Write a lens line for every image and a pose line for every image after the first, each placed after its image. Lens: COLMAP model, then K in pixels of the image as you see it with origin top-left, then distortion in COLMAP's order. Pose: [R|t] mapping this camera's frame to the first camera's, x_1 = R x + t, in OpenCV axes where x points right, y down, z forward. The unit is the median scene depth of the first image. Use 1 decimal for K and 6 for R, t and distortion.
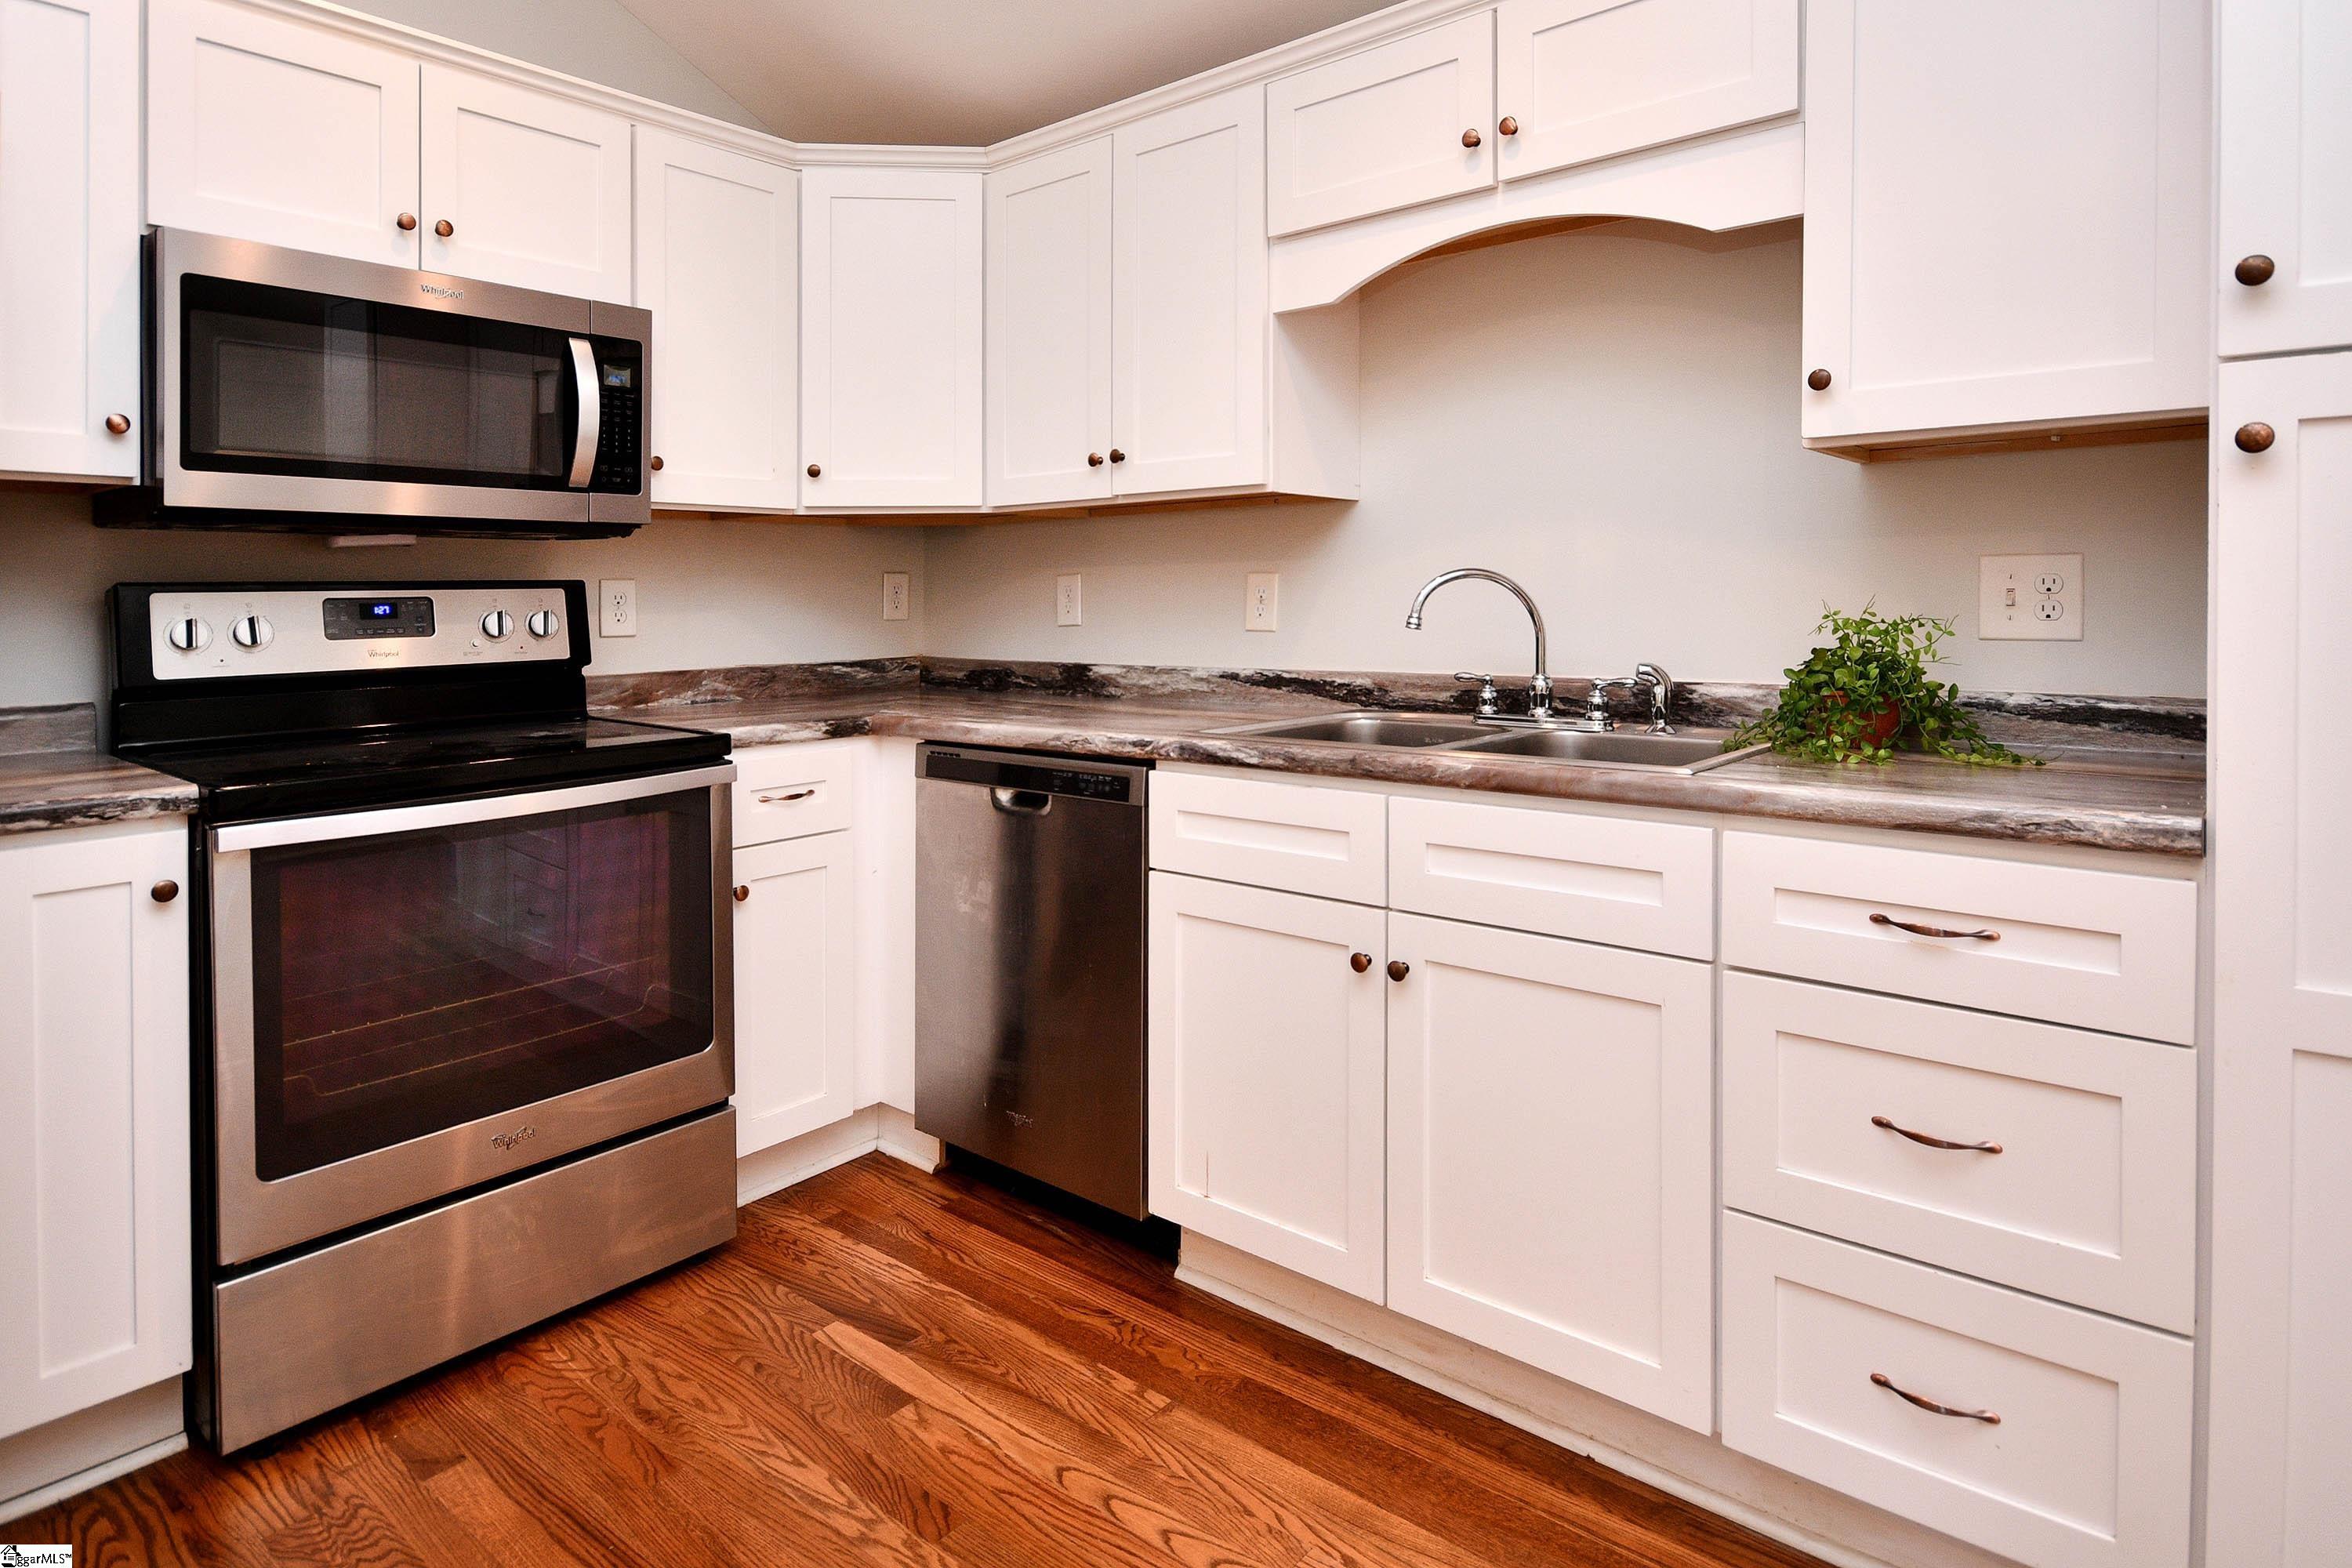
lens RADIAL K [[1324.9, 0, 1082.3], [0, 1324.9, 628.9], [0, 0, 1]] dist [0.000274, 0.004312]
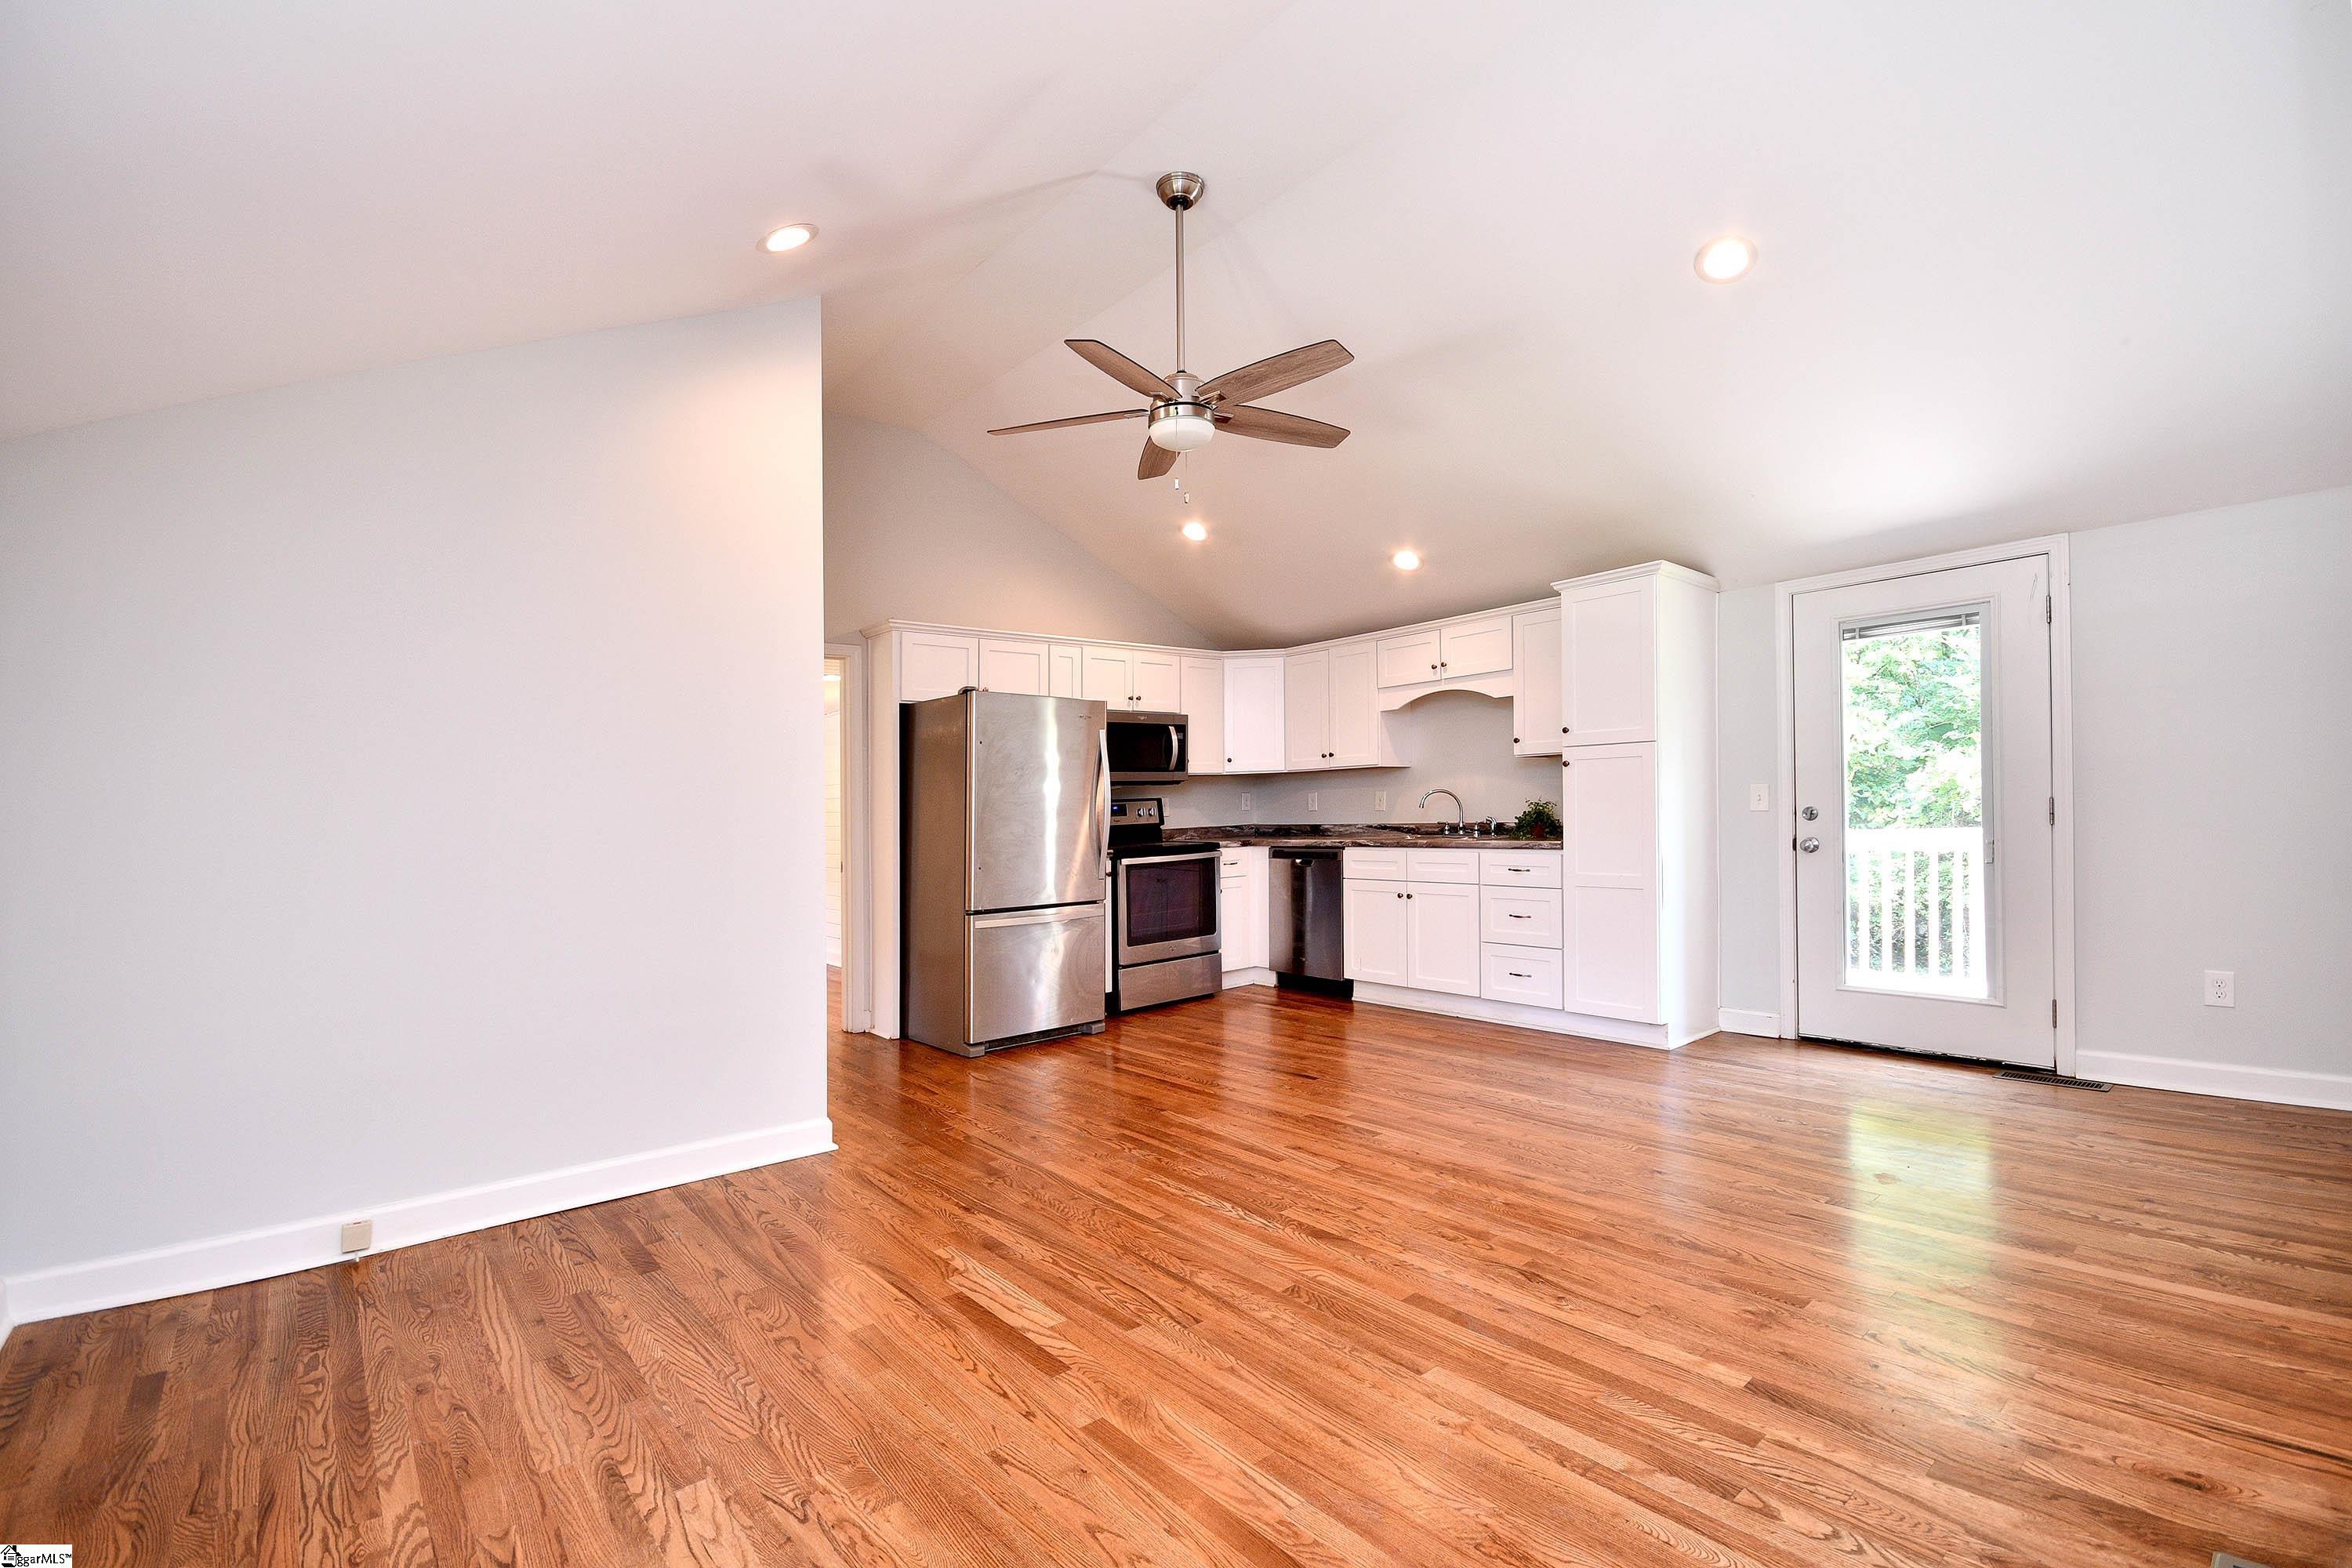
lens RADIAL K [[1018.9, 0, 1185.0], [0, 1018.9, 832.9], [0, 0, 1]] dist [0.004132, -0.005305]
pose [[0.994739, -0.016400, -0.101119, -0.087326], [0.017111, 0.999835, 0.006160, 0.037591], [0.101001, -0.007857, 0.994855, -1.648438]]
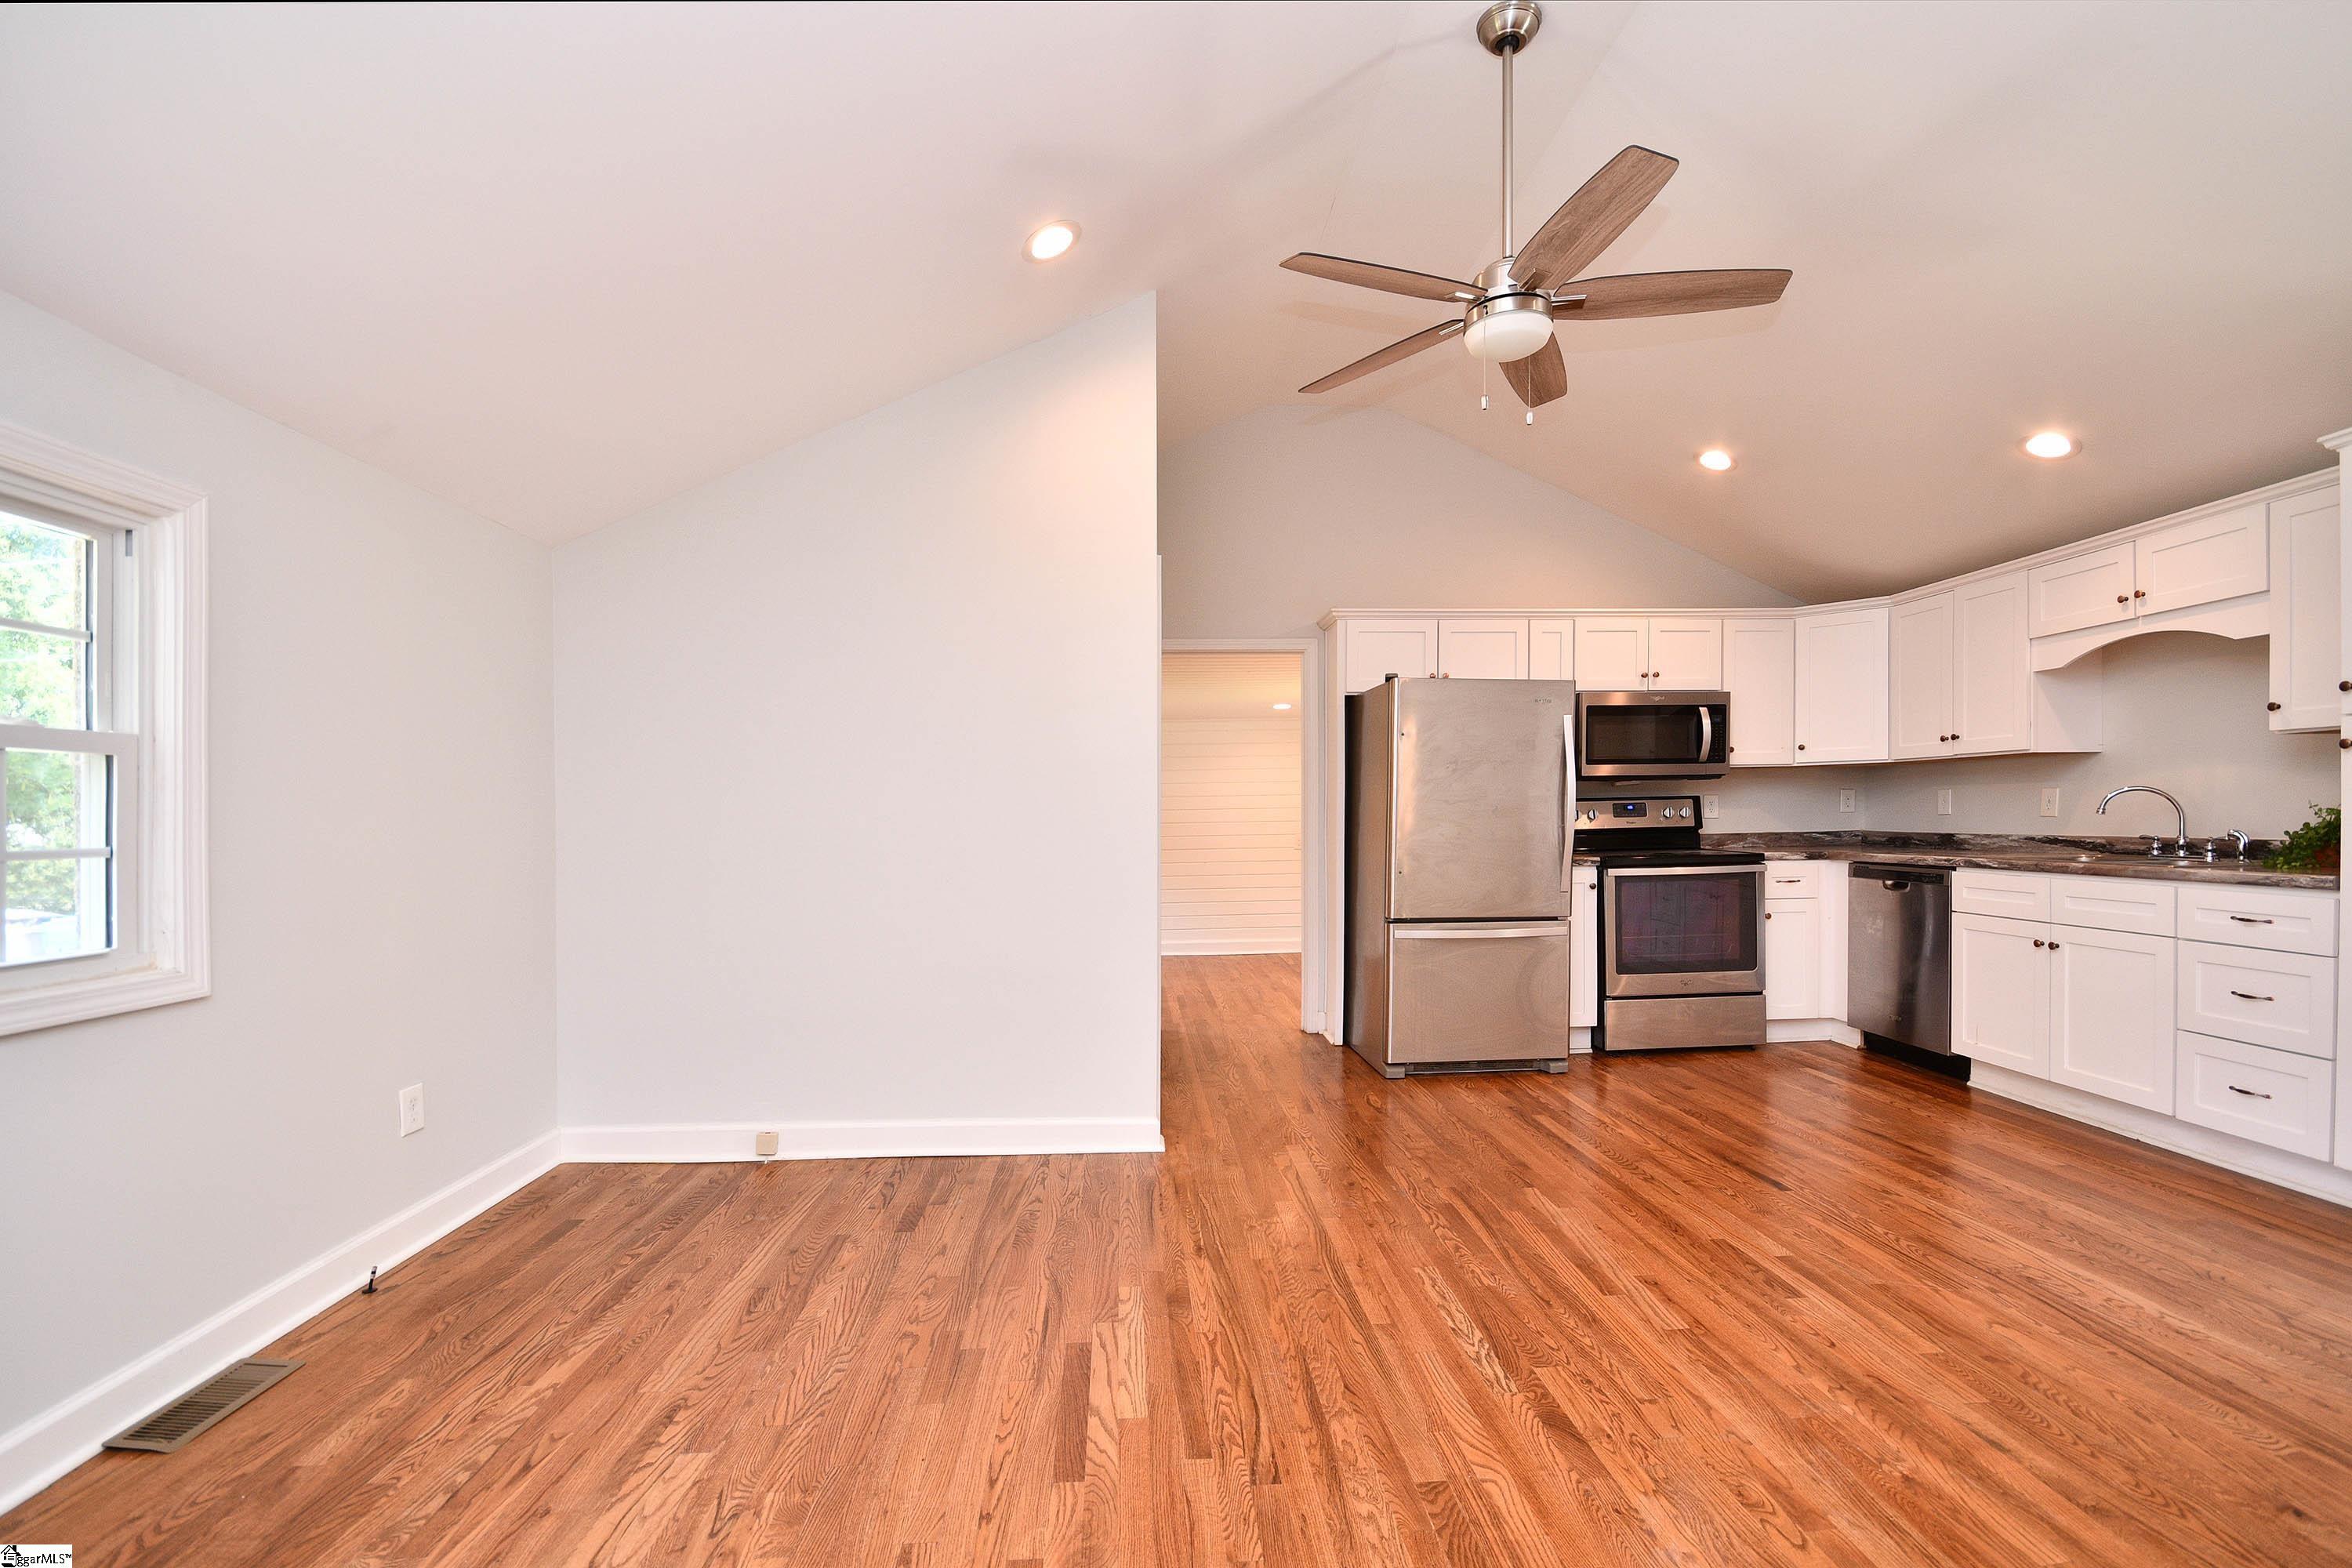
lens RADIAL K [[1018.9, 0, 1226.2], [0, 1018.9, 822.9], [0, 0, 1]] dist [0.004132, -0.005305]
pose [[0.749185, 0.005198, -0.662341, 0.286153], [-0.006803, 0.999977, 0.000152, 0.025386], [0.662326, 0.004392, 0.749203, -1.271543]]
